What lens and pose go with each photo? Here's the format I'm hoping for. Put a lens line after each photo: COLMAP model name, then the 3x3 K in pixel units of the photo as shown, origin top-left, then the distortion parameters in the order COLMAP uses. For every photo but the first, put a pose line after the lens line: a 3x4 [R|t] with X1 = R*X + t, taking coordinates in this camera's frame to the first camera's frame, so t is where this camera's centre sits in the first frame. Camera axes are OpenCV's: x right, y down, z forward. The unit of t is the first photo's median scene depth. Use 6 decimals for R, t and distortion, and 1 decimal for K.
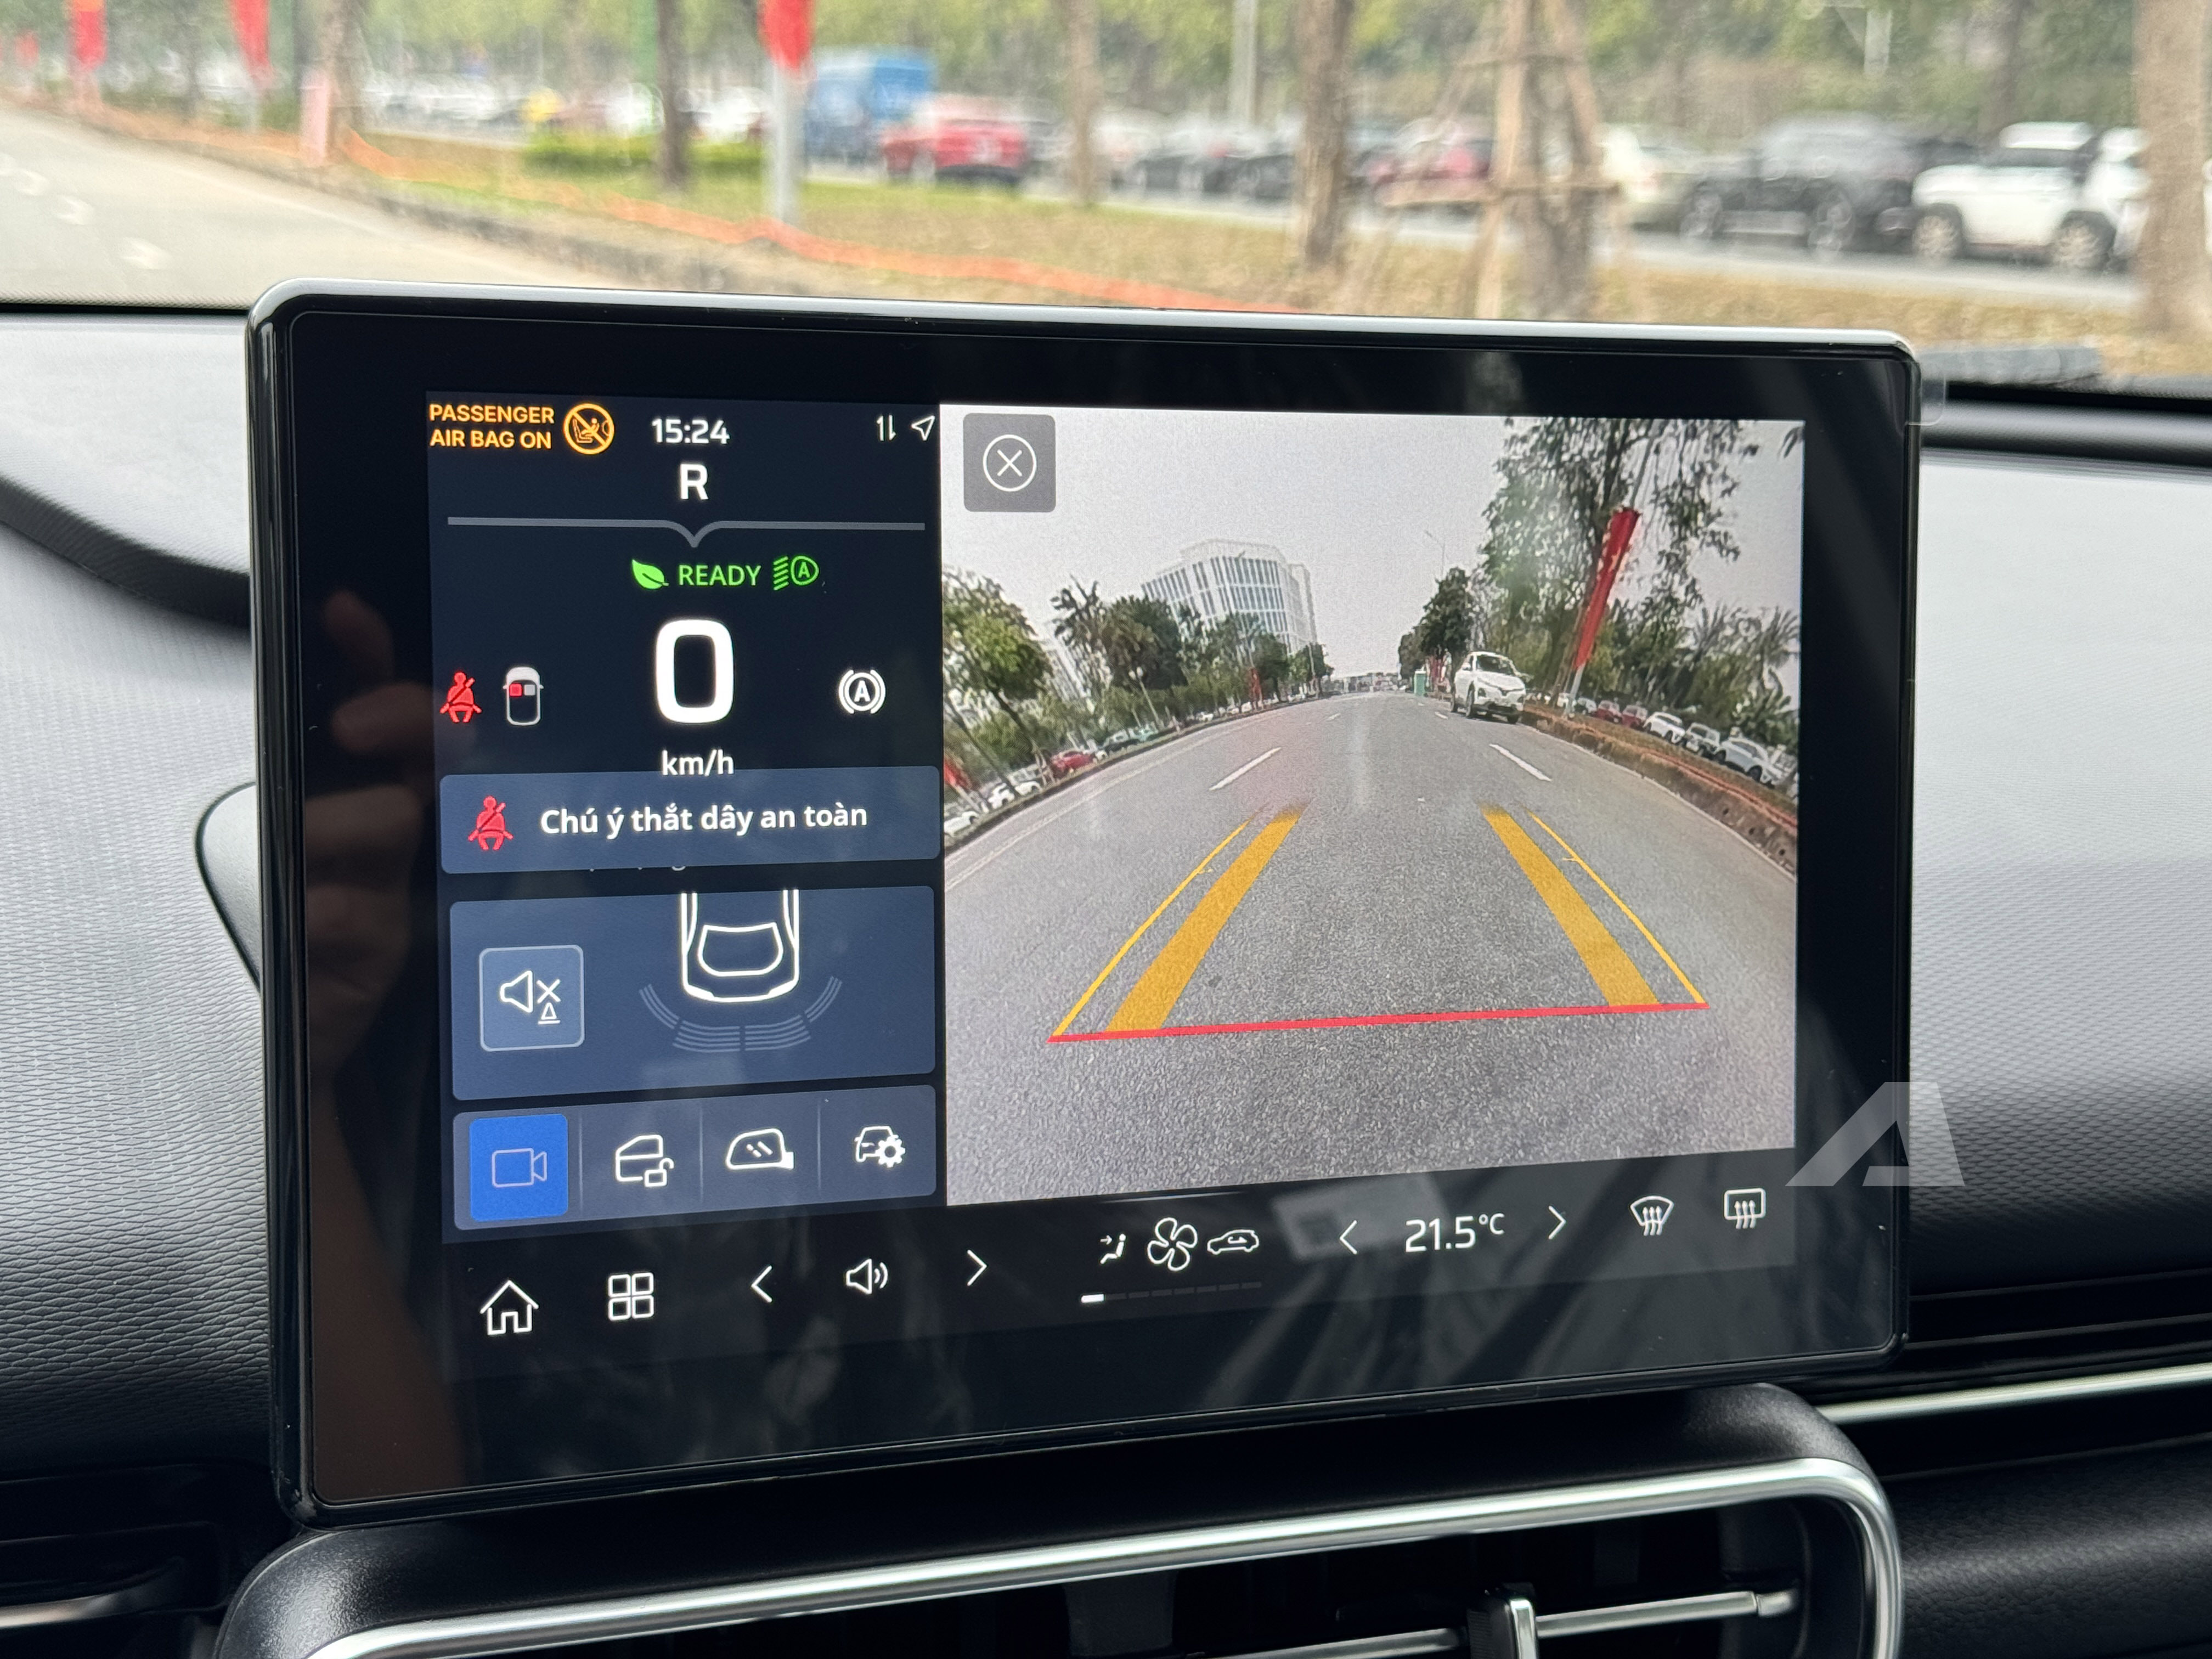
lens RADIAL K [[3162.9, 0, 1106.0], [0, 3162.9, 829.5], [0, 0, 1]] dist [0.193357, -0.413530]
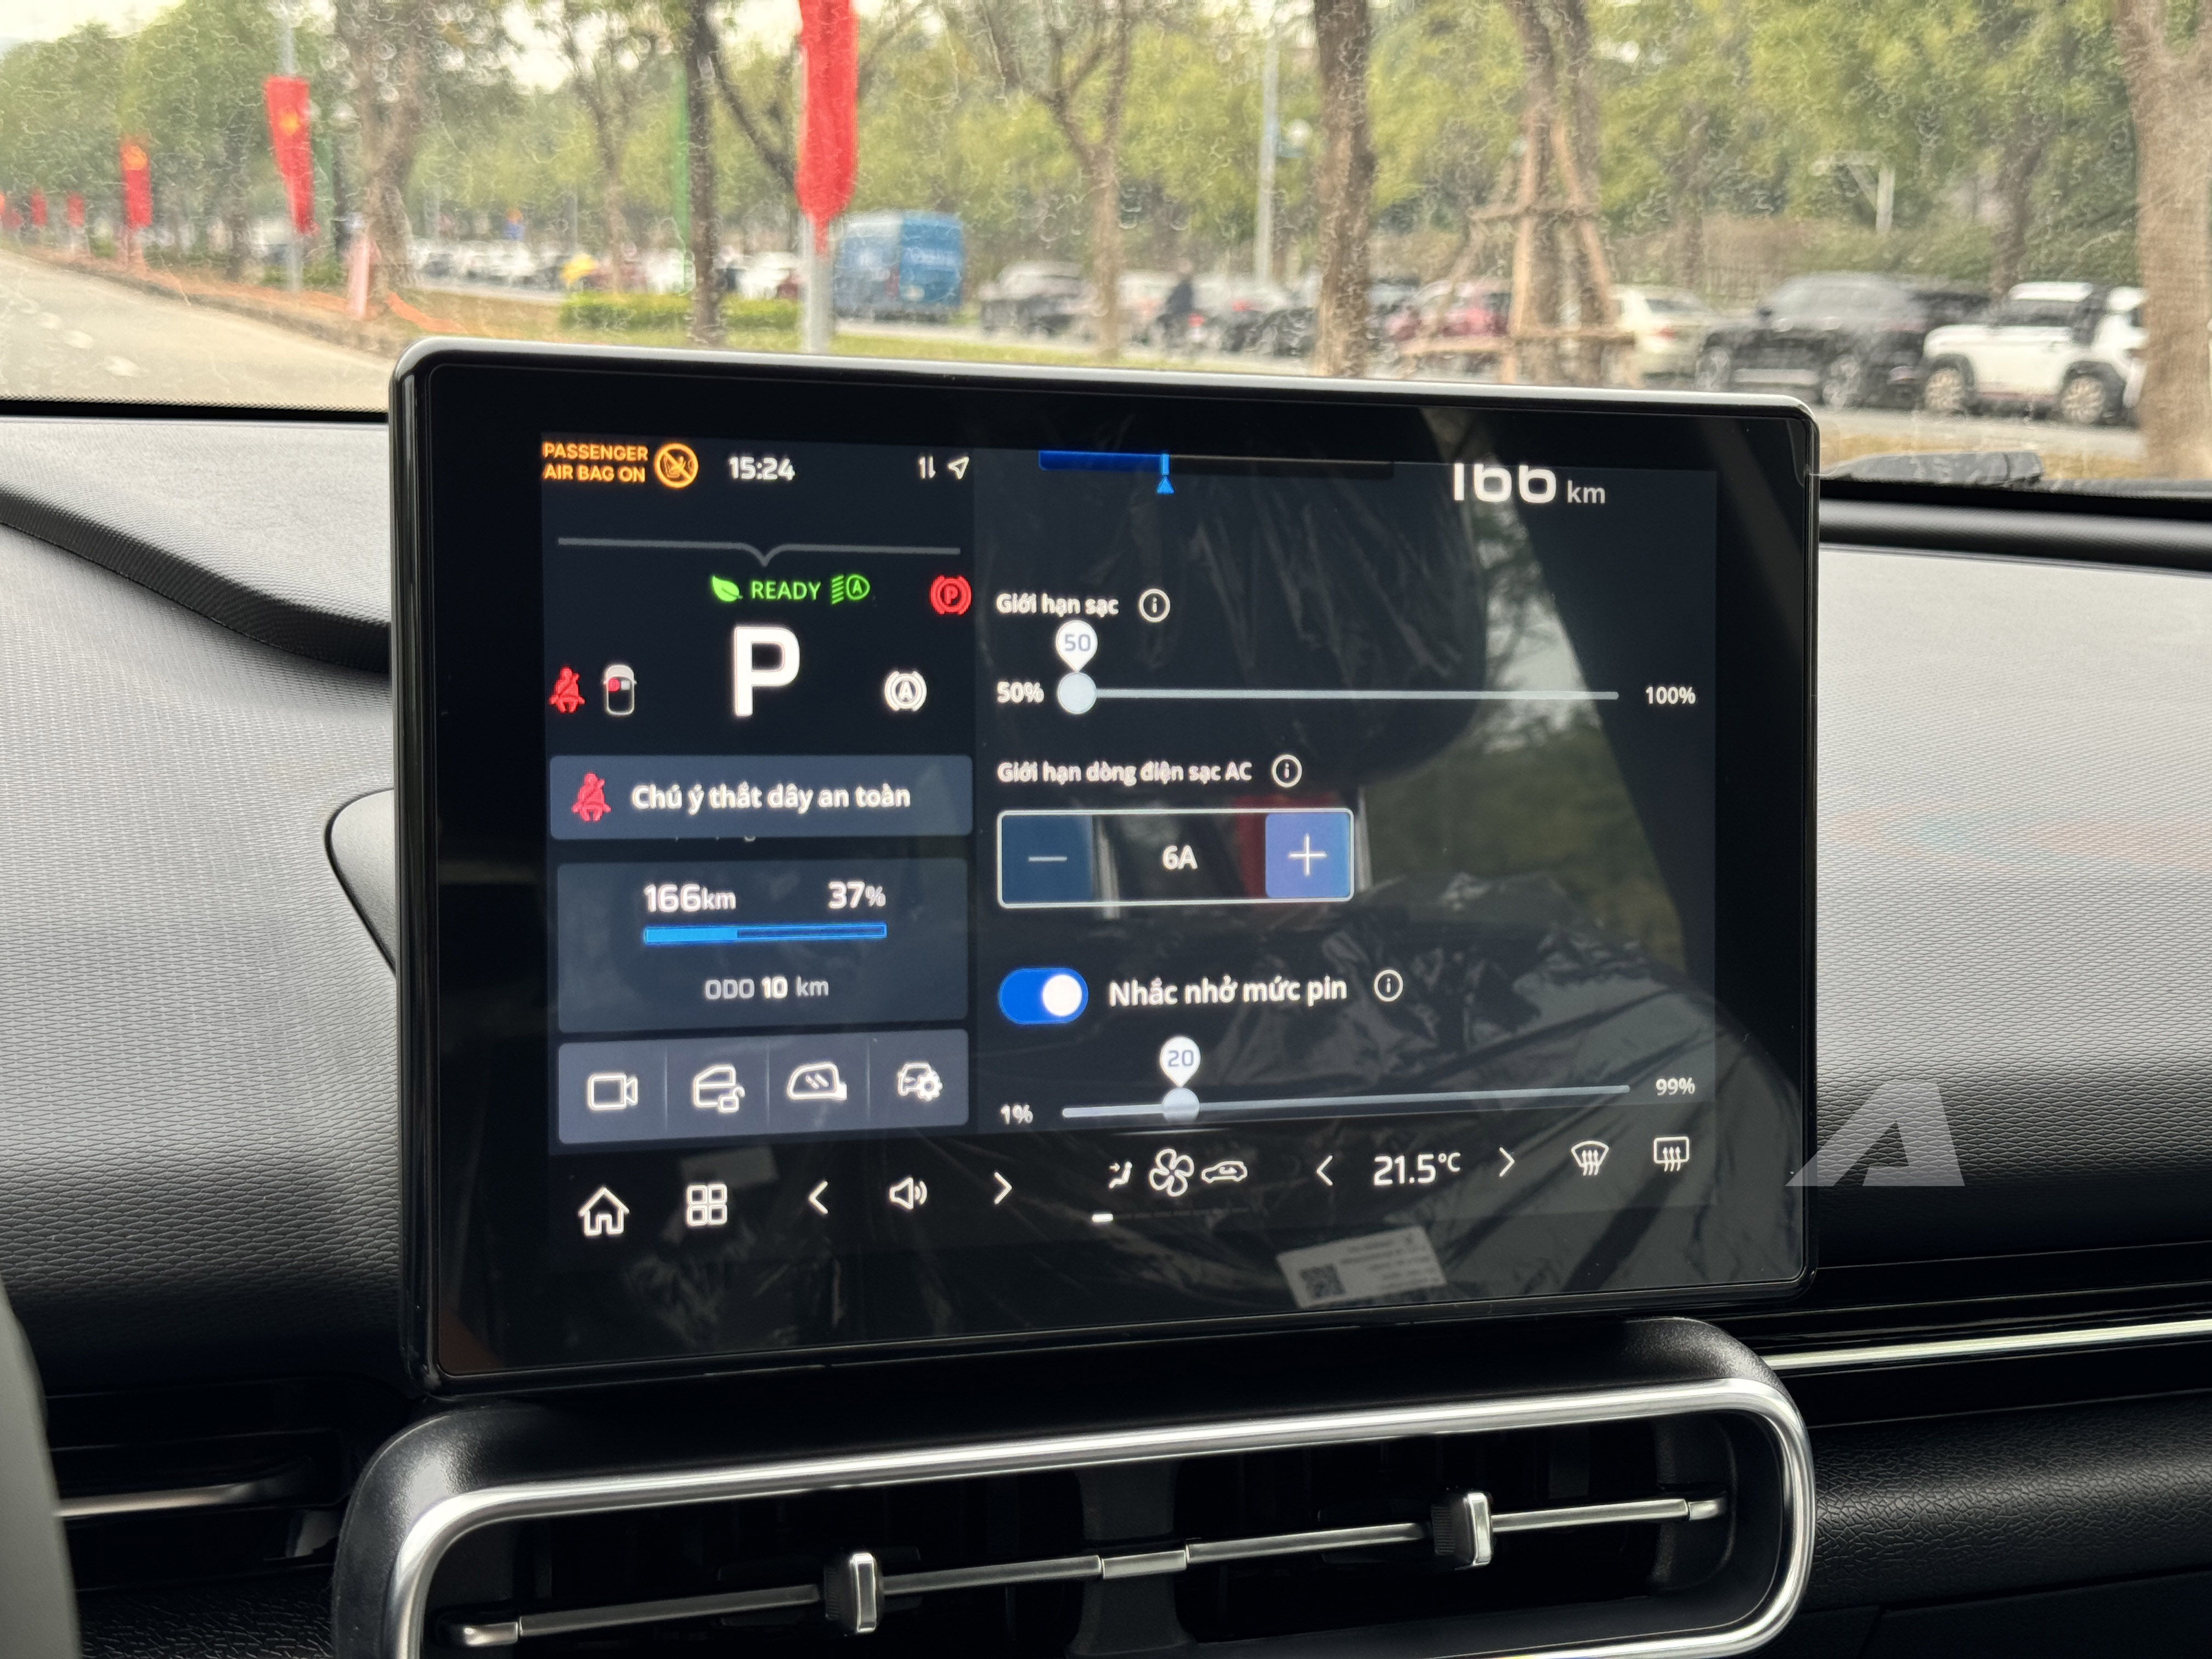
lens RADIAL K [[3143.1, 0, 1109.7], [0, 3143.1, 834.4], [0, 0, 1]] dist [0.203228, -0.460223]
pose [[0.999979, 0.000364, -0.006464, 0.005562], [-0.000653, 0.998998, -0.044747, 0.056787], [0.006441, 0.044751, 0.998977, -0.148375]]
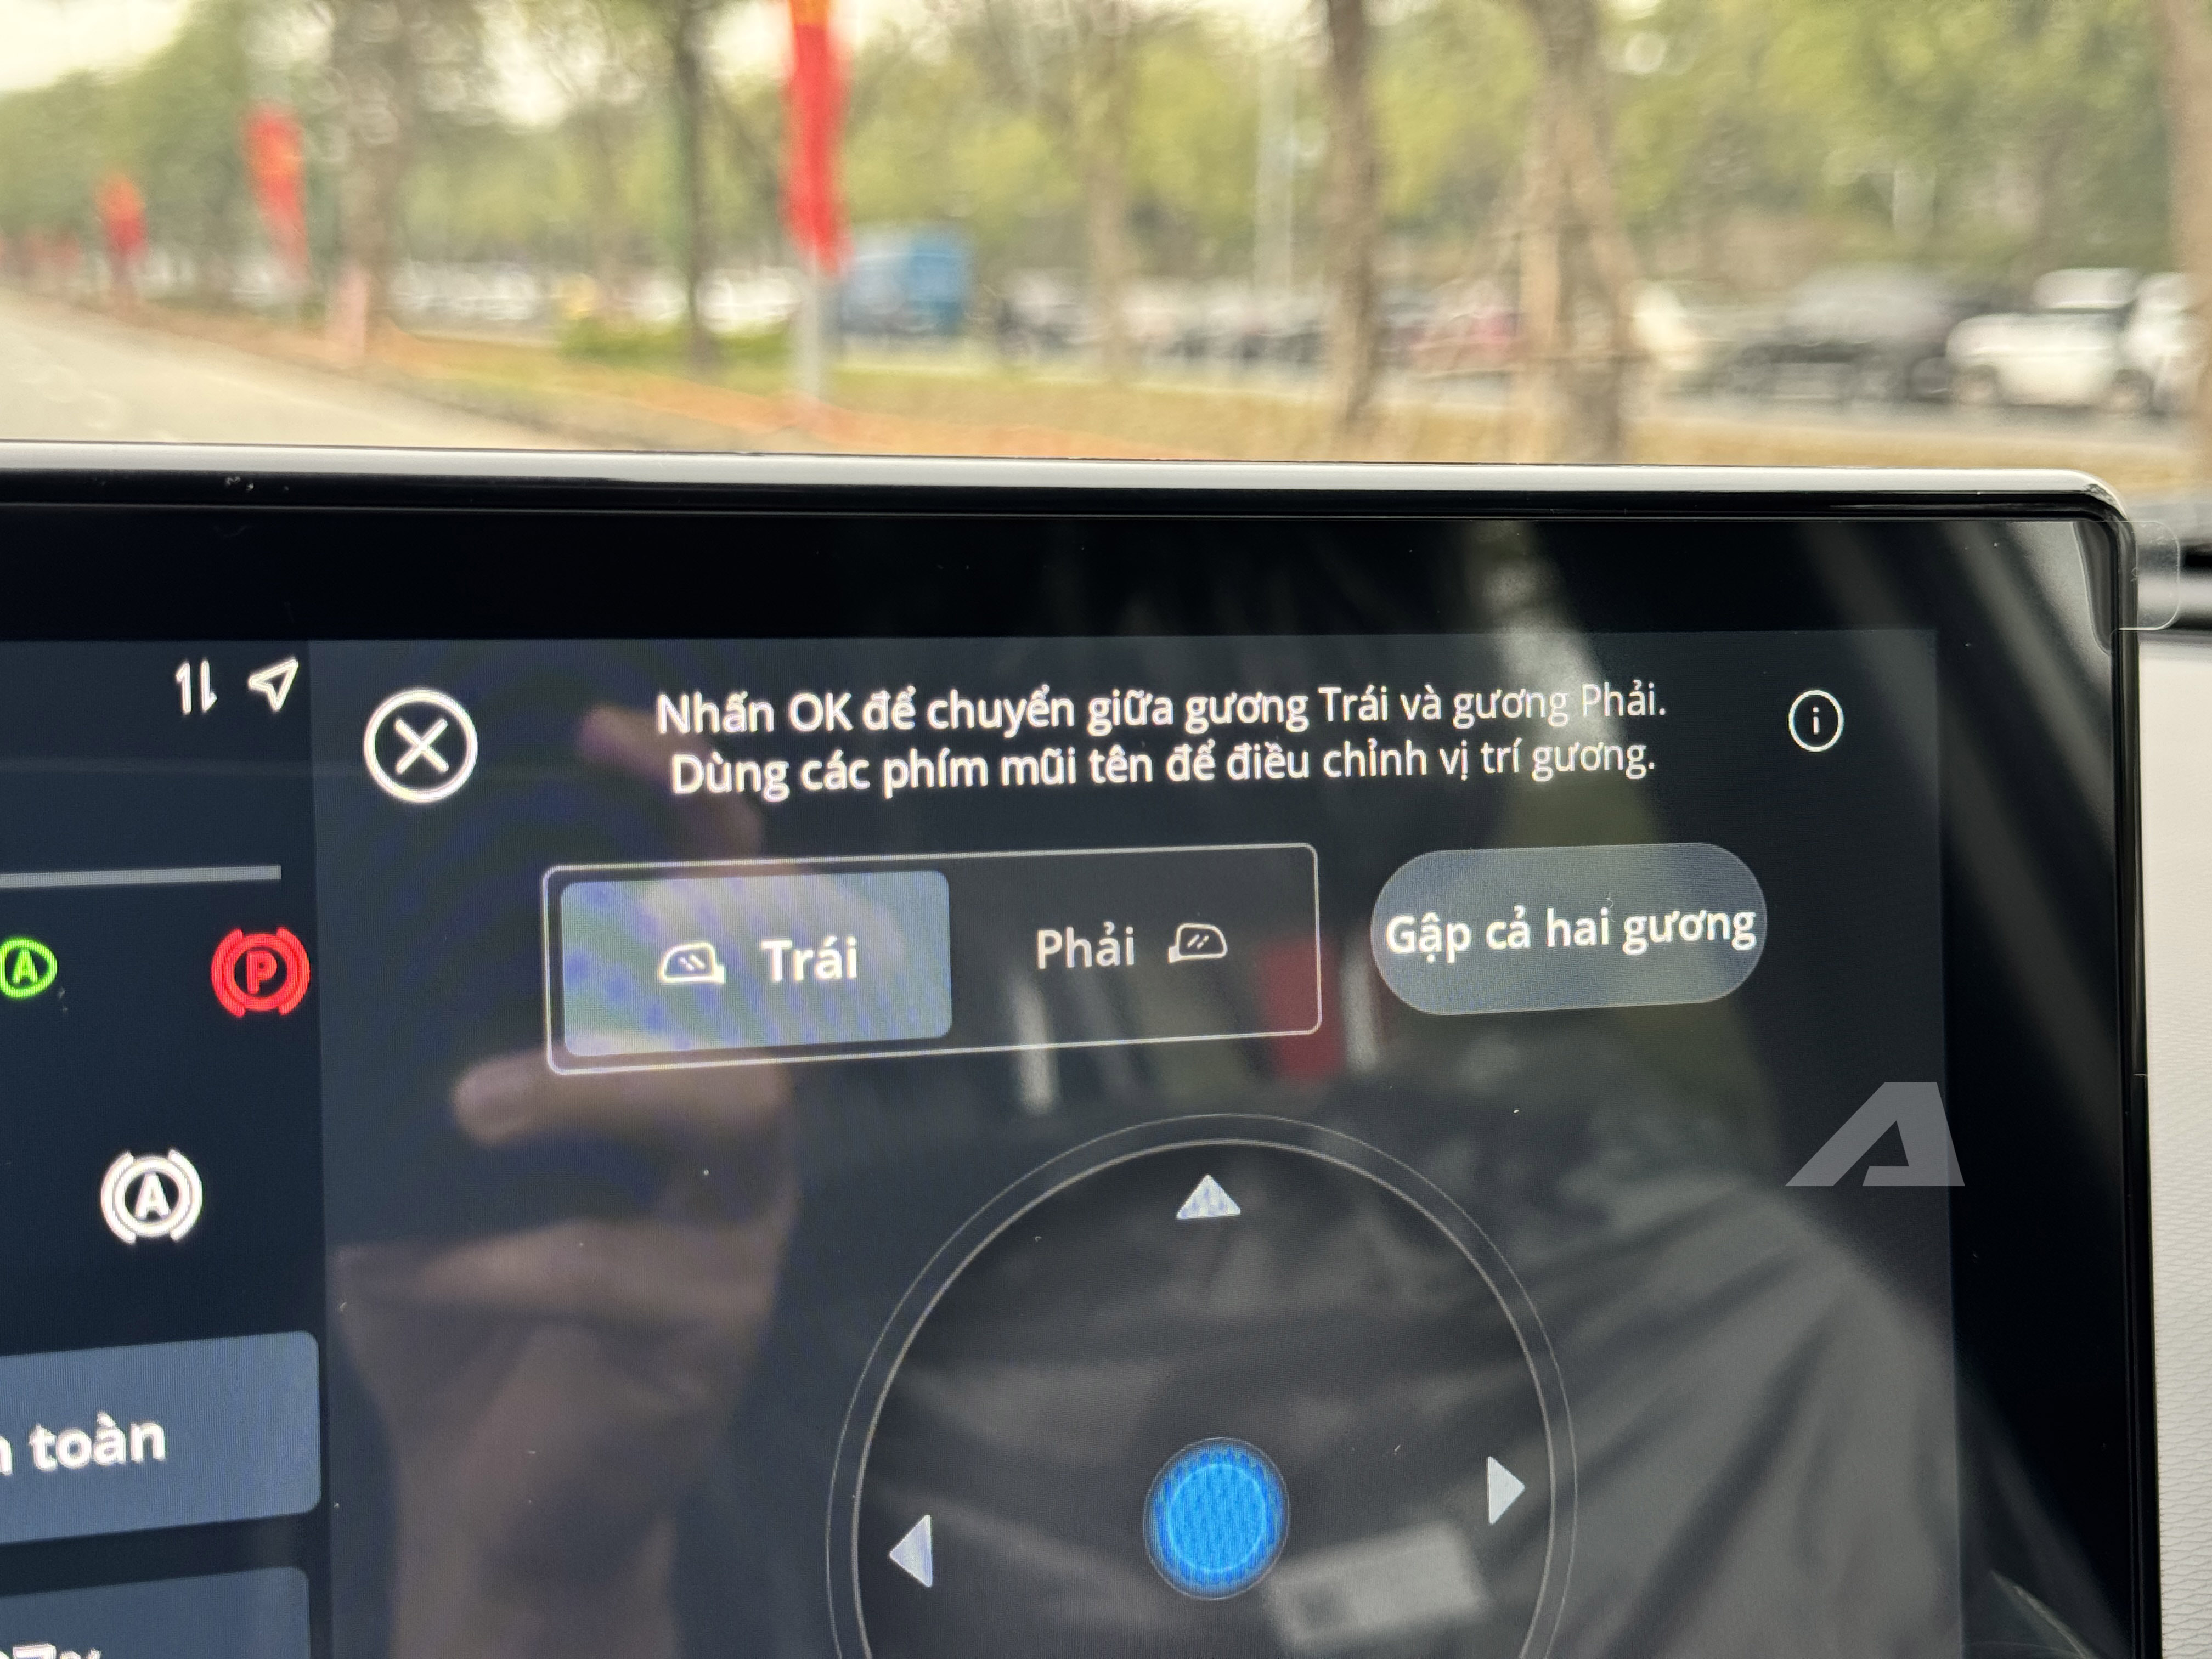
lens RADIAL K [[3143.1, 0, 1109.7], [0, 3143.1, 834.4], [0, 0, 1]] dist [0.203228, -0.460223]
pose [[0.999635, -0.021854, -0.015858, 0.080931], [0.021004, 0.998431, -0.051909, -0.066432], [0.016968, 0.051557, 0.998526, 0.444380]]
